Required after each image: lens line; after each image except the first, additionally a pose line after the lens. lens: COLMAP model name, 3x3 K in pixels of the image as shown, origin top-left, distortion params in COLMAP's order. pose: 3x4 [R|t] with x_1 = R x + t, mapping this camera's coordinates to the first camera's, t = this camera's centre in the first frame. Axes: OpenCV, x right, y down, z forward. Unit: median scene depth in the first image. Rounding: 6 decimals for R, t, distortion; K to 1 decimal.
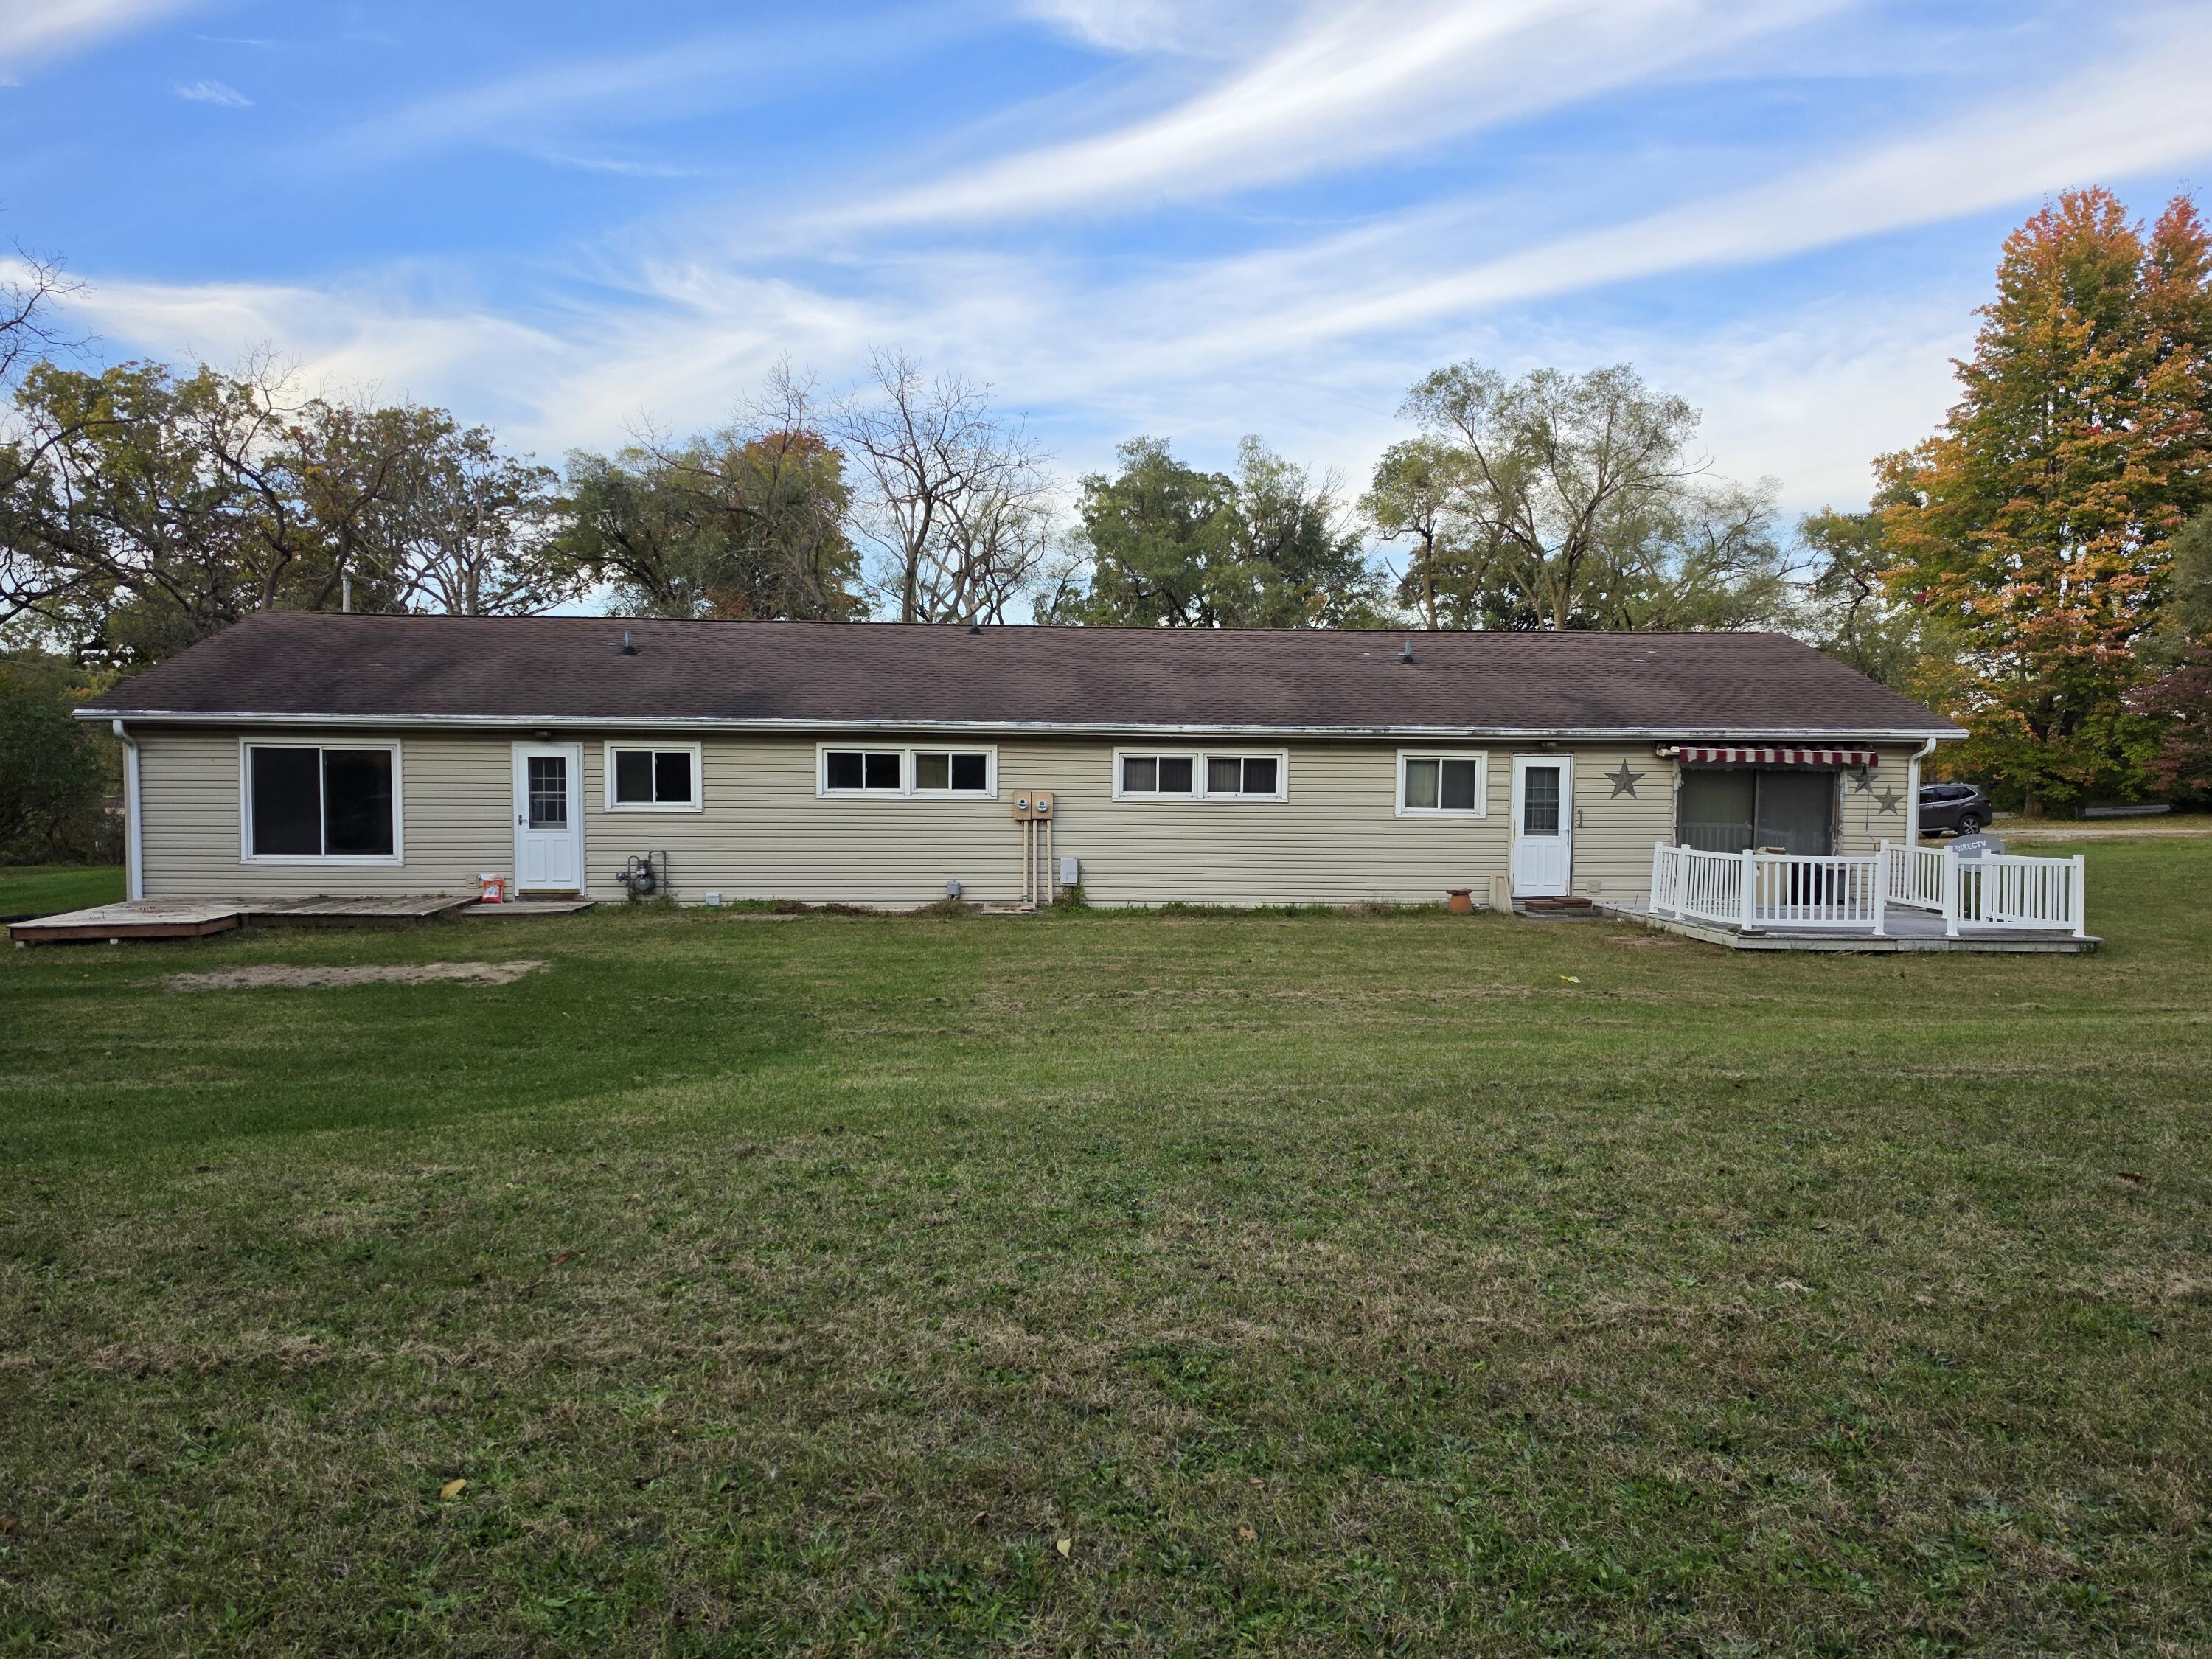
lens RADIAL K [[1533.1, 0, 1106.0], [0, 1533.1, 829.5], [0, 0, 1]] dist [-0.006870, -0.004739]
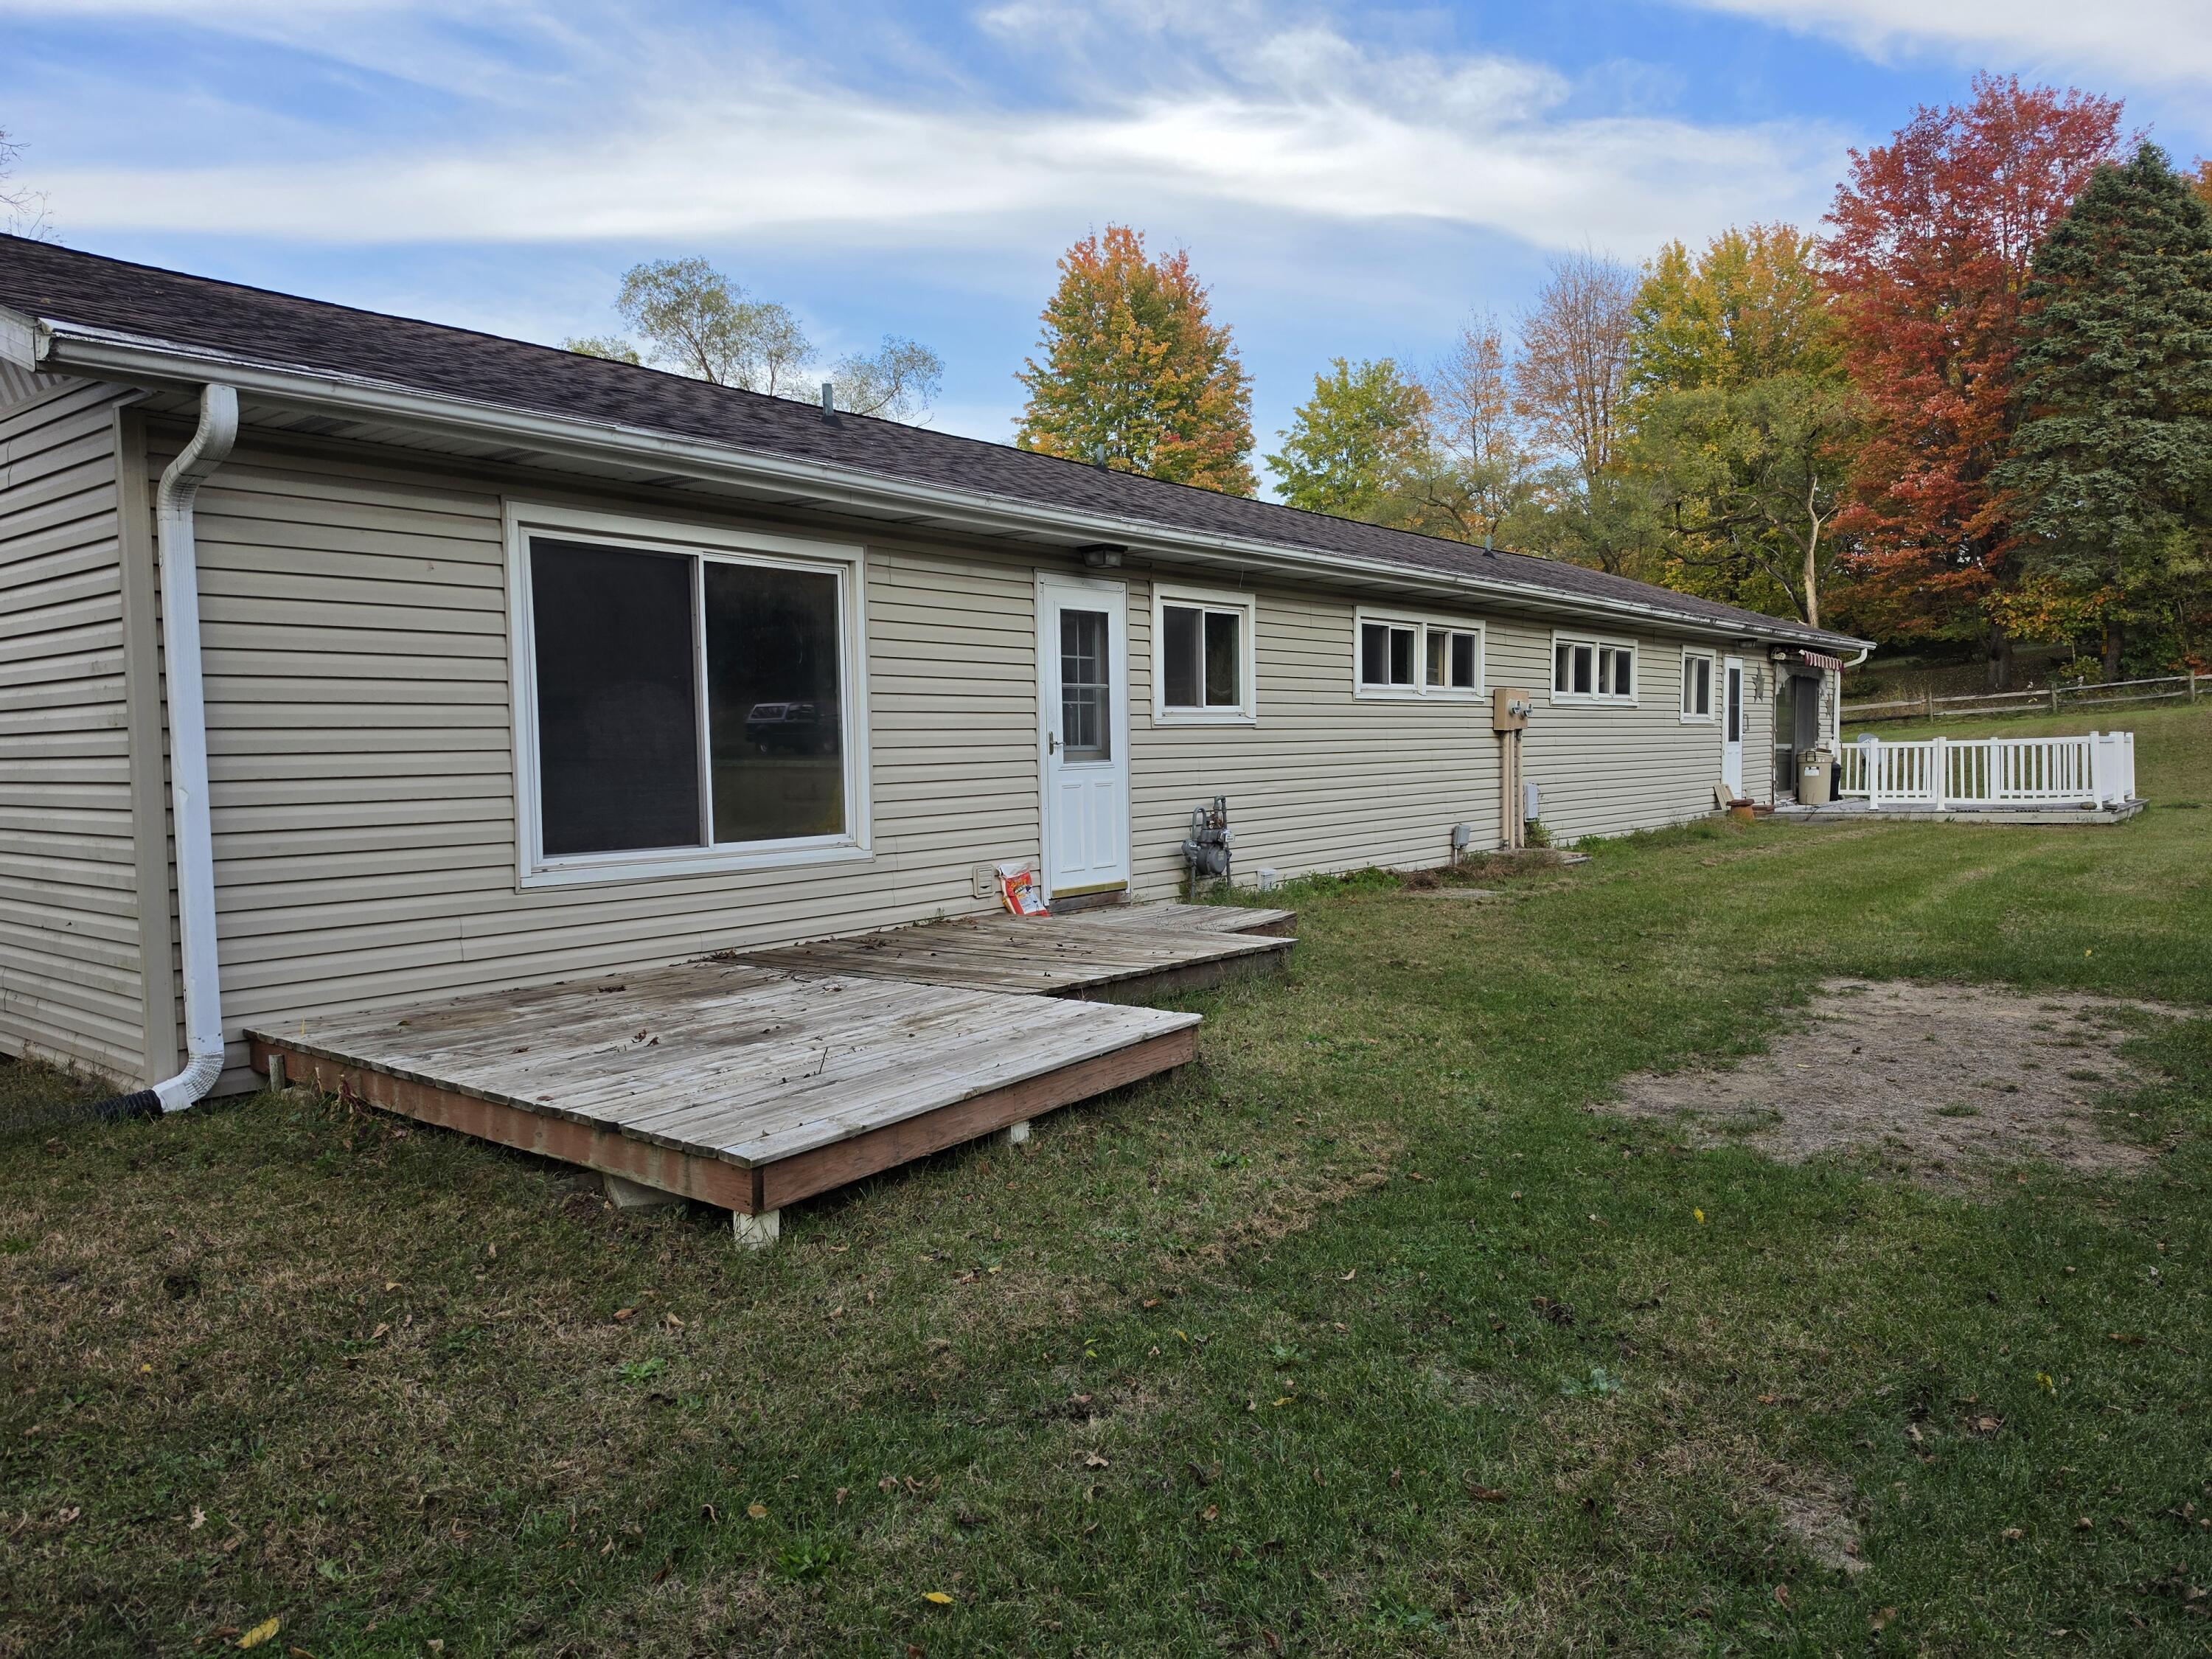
lens RADIAL K [[1533.1, 0, 1106.0], [0, 1533.1, 829.5], [0, 0, 1]] dist [-0.006870, -0.004739]
pose [[0.644375, -0.063875, 0.762037, -0.730151], [0.063792, 0.997522, 0.029672, 0.007625], [-0.762044, 0.029492, 0.646853, 0.684734]]
